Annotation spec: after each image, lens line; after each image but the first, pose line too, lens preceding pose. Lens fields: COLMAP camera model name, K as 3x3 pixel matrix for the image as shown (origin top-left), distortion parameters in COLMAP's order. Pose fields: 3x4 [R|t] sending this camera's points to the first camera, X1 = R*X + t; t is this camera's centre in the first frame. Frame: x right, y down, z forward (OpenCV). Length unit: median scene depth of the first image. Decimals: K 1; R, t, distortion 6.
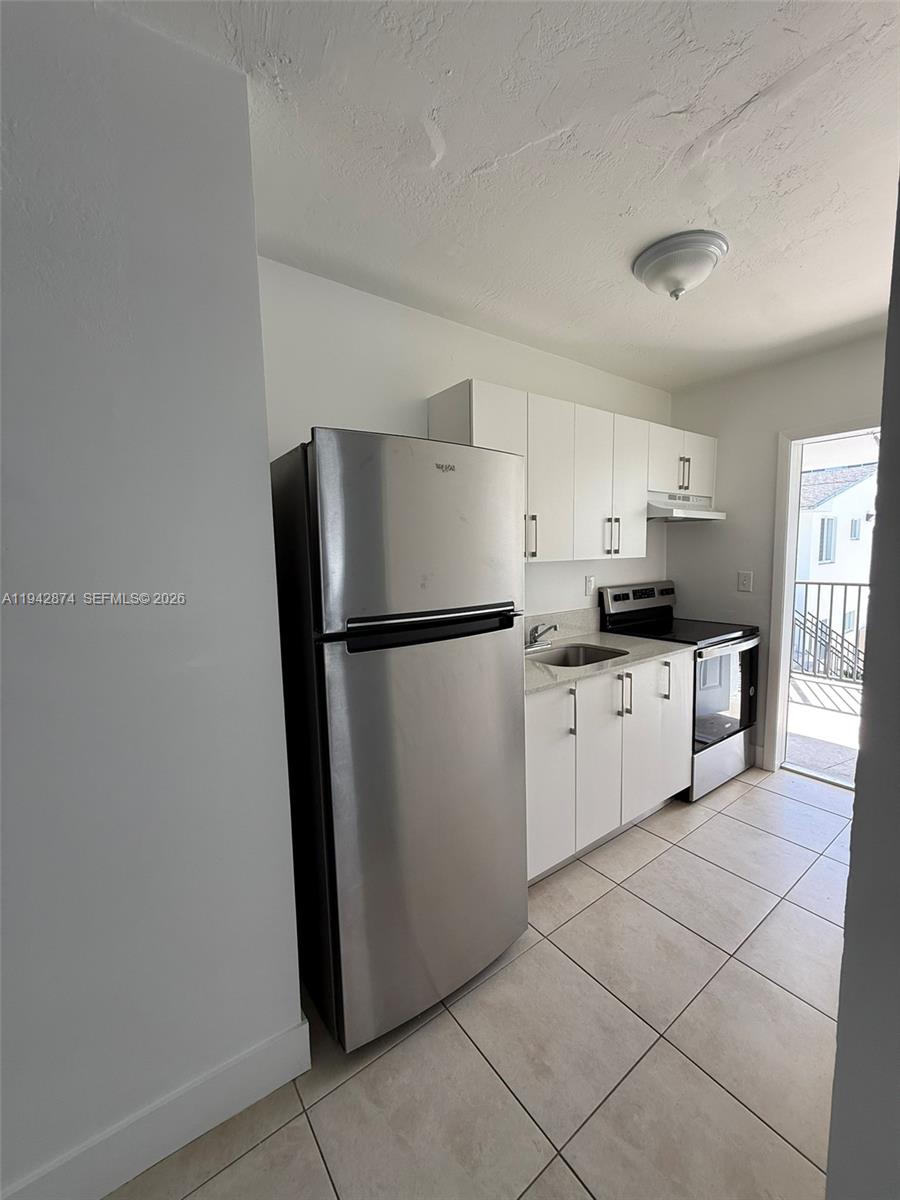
lens RADIAL K [[477.4, 0, 453.2], [0, 477.4, 594.2], [0, 0, 1]] dist [-0.000135, -0.000742]
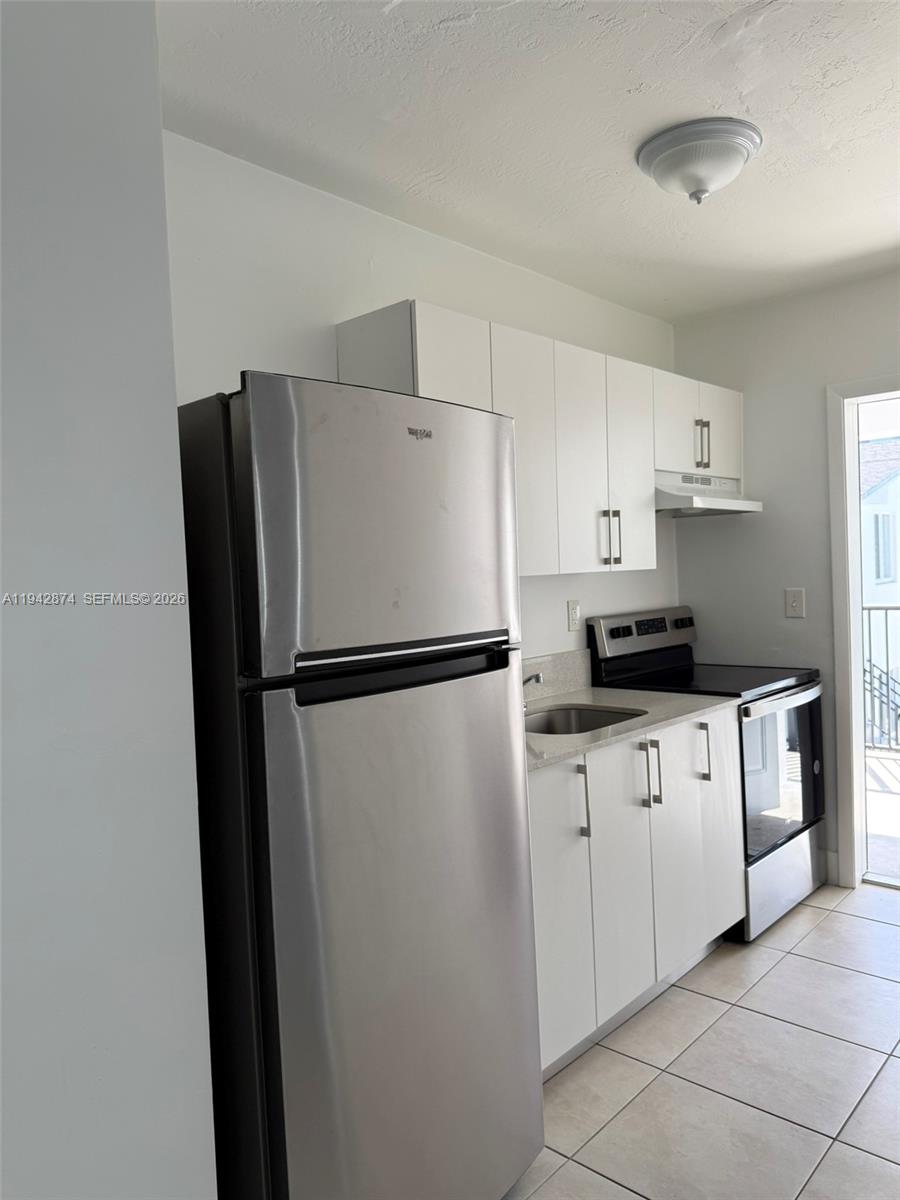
lens RADIAL K [[844.6, 0, 445.5], [0, 844.6, 588.1], [0, 0, 1]] dist [0.041980, -0.054854]
pose [[0.981834, -0.022809, 0.188365, -0.138214], [0.037083, 0.996671, -0.072605, 0.030962], [-0.186082, 0.078271, 0.979412, -0.117006]]
